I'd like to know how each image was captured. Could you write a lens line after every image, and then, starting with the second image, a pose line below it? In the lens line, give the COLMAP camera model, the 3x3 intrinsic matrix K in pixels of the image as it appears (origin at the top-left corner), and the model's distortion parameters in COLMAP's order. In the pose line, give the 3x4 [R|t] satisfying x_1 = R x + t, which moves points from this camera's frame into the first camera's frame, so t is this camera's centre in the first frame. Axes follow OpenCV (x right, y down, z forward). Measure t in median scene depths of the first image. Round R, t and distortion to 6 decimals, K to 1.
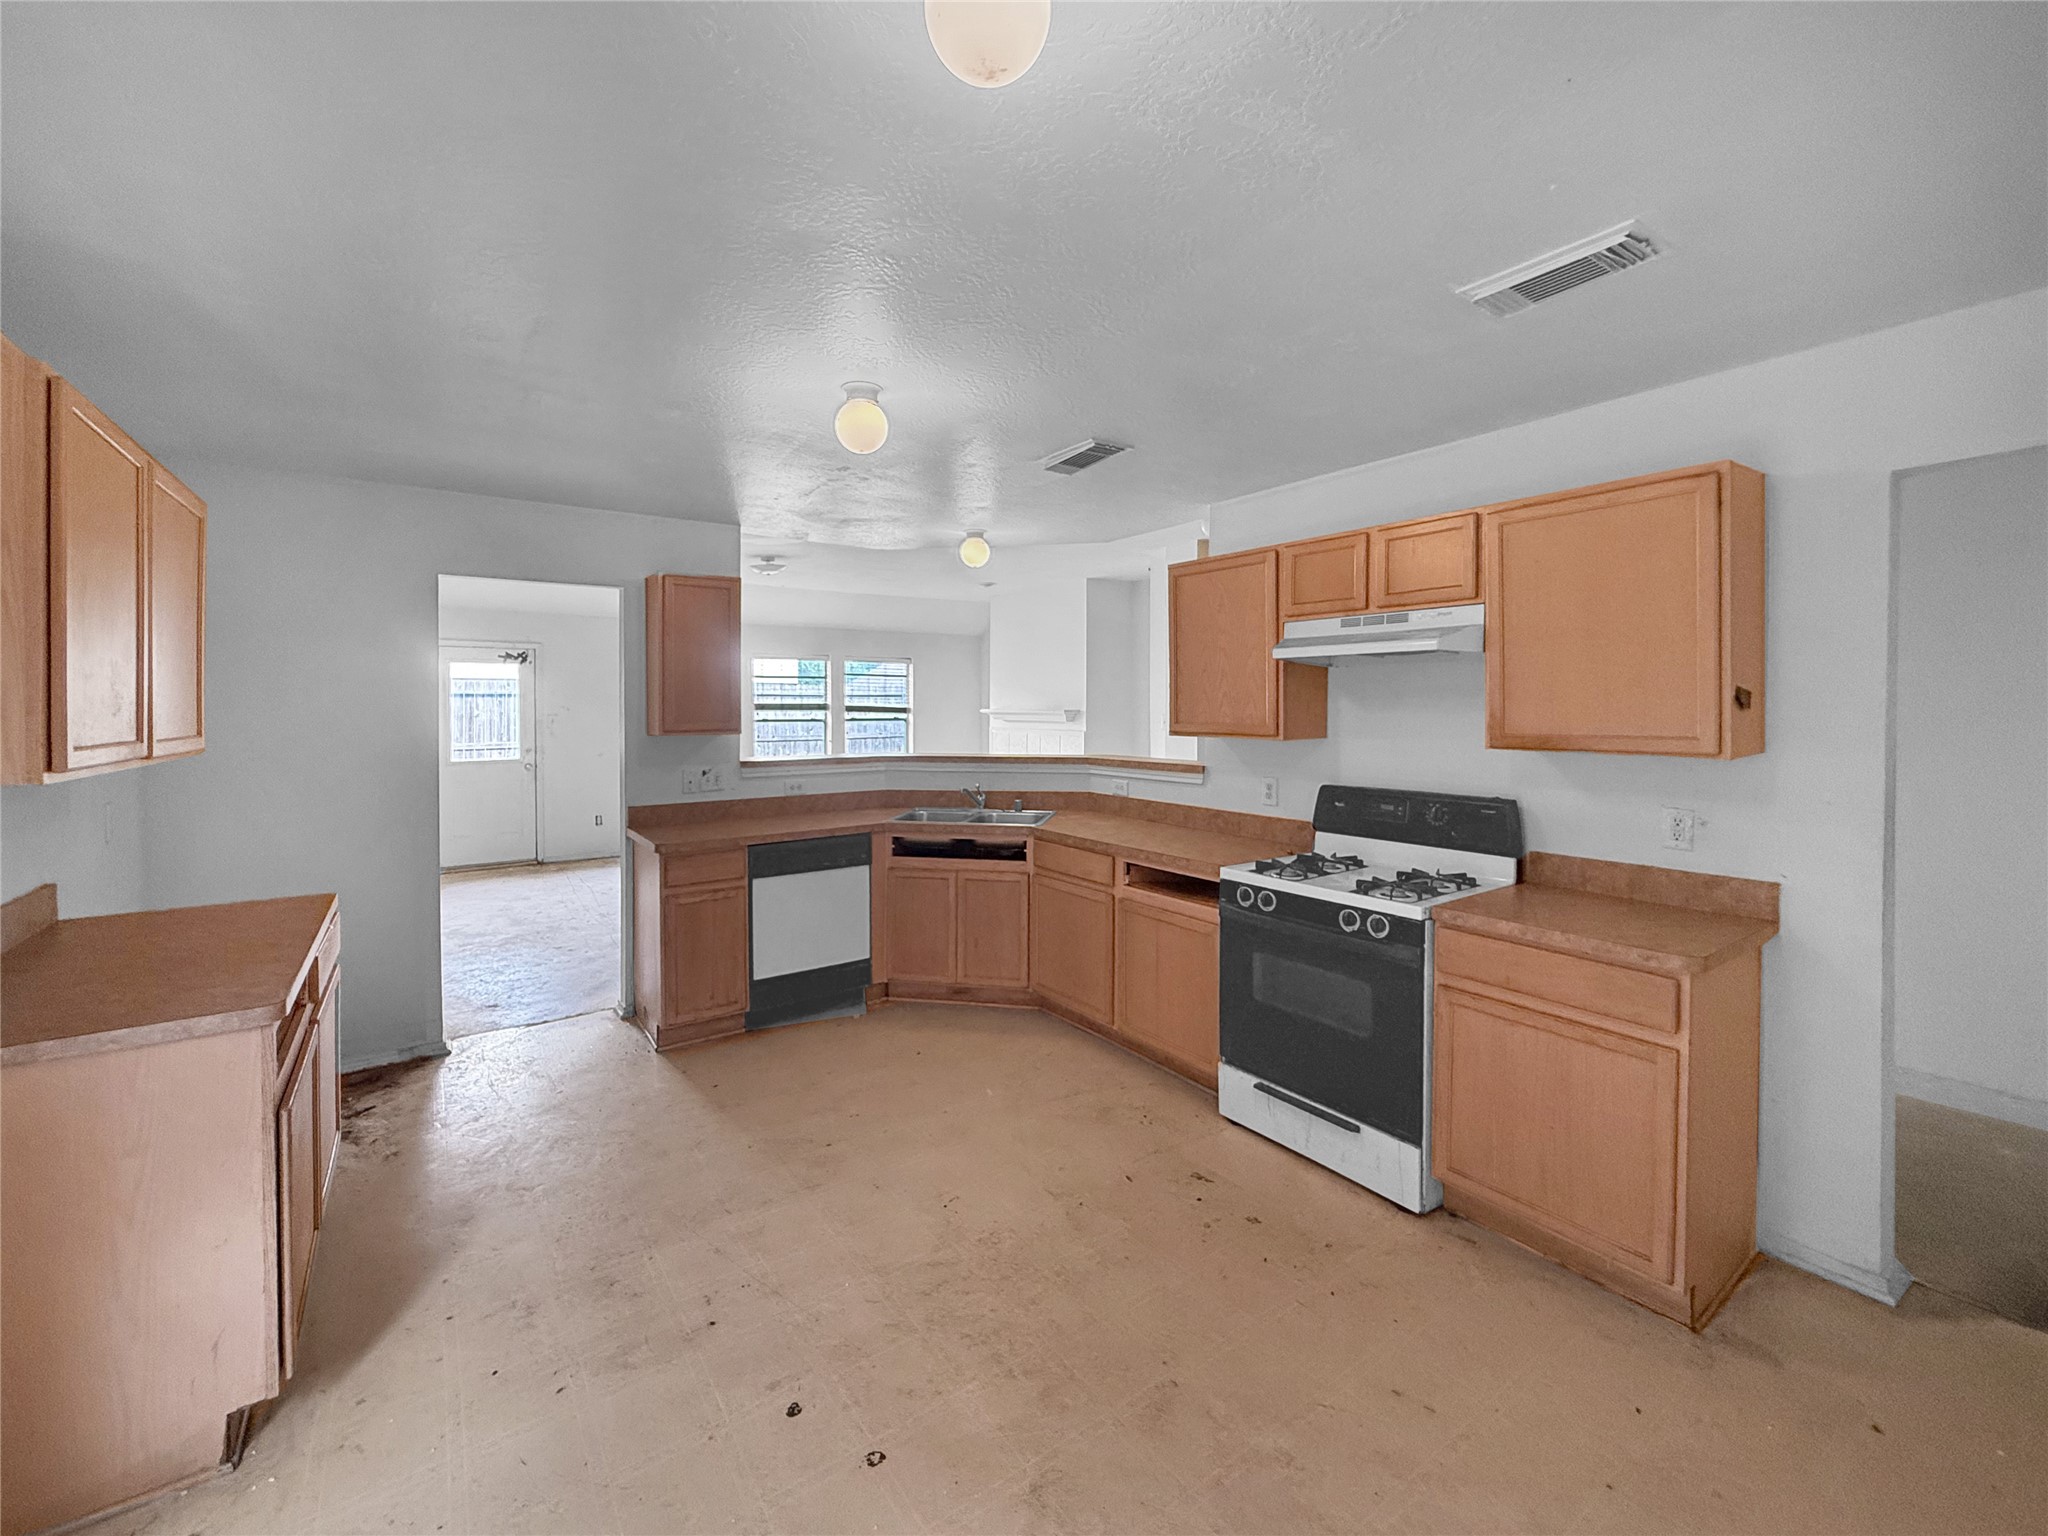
lens RADIAL K [[839.7, 0, 1015.2], [0, 839.7, 728.9], [0, 0, 1]] dist [-0.000645, -0.000038]
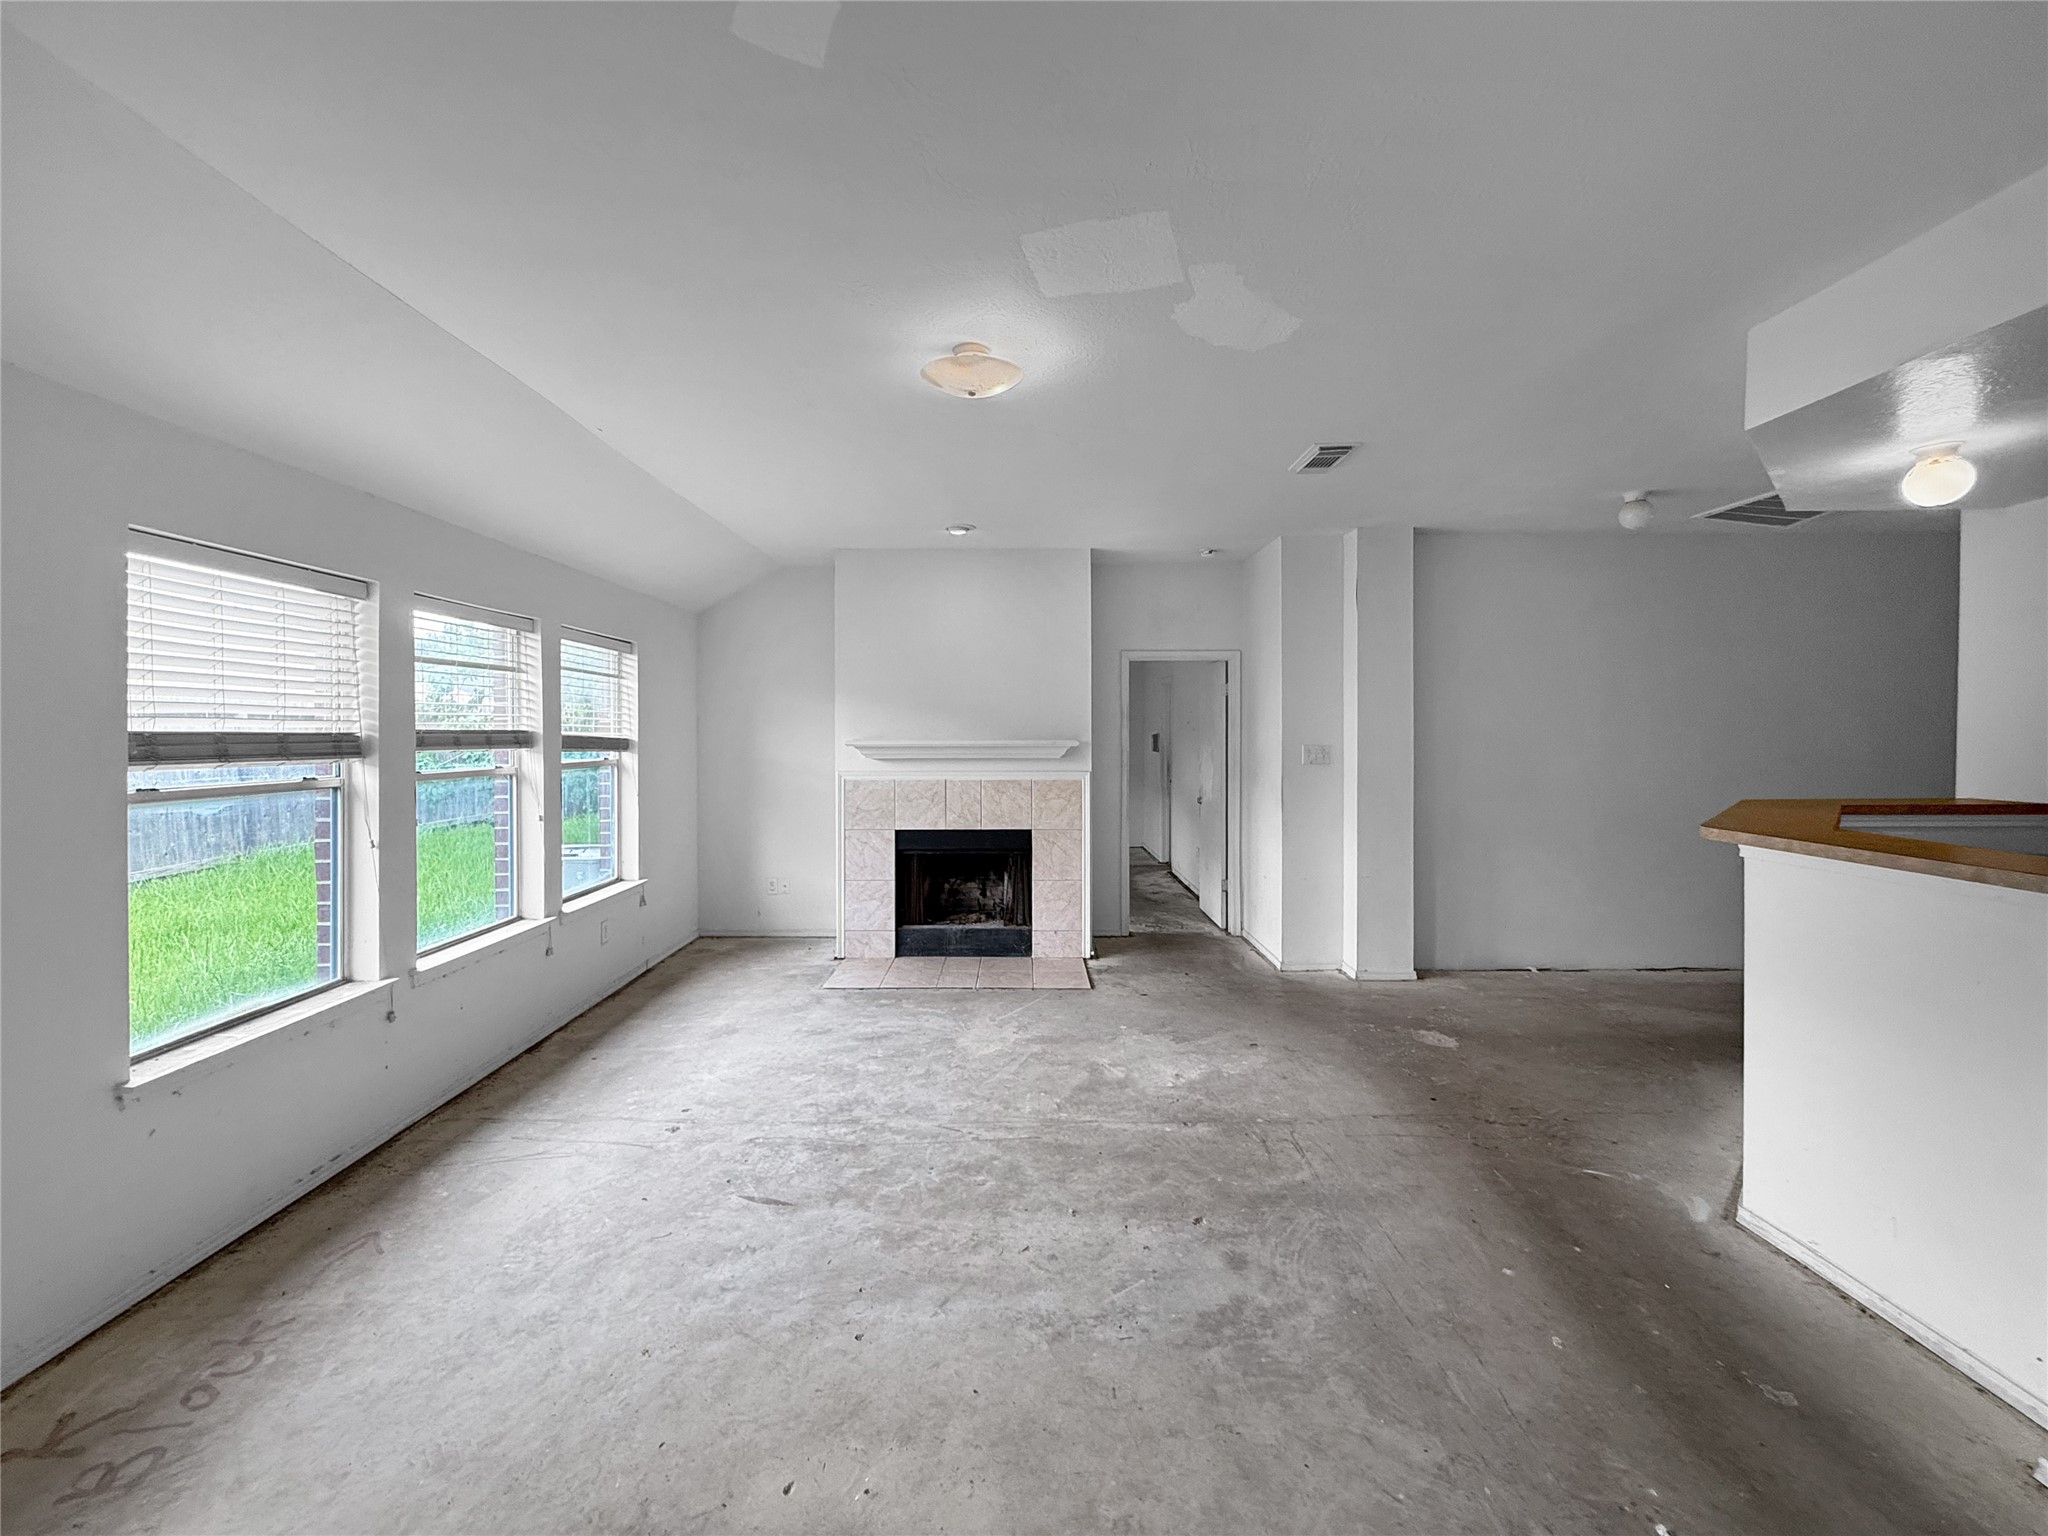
lens RADIAL K [[839.7, 0, 1035.7], [0, 839.7, 736.5], [0, 0, 1]] dist [-0.000645, -0.000038]
pose [[0.565013, -0.002260, 0.825079, -1.200323], [0.019360, 0.999757, -0.010520, -0.050375], [-0.824855, 0.021918, 0.564920, 1.505771]]
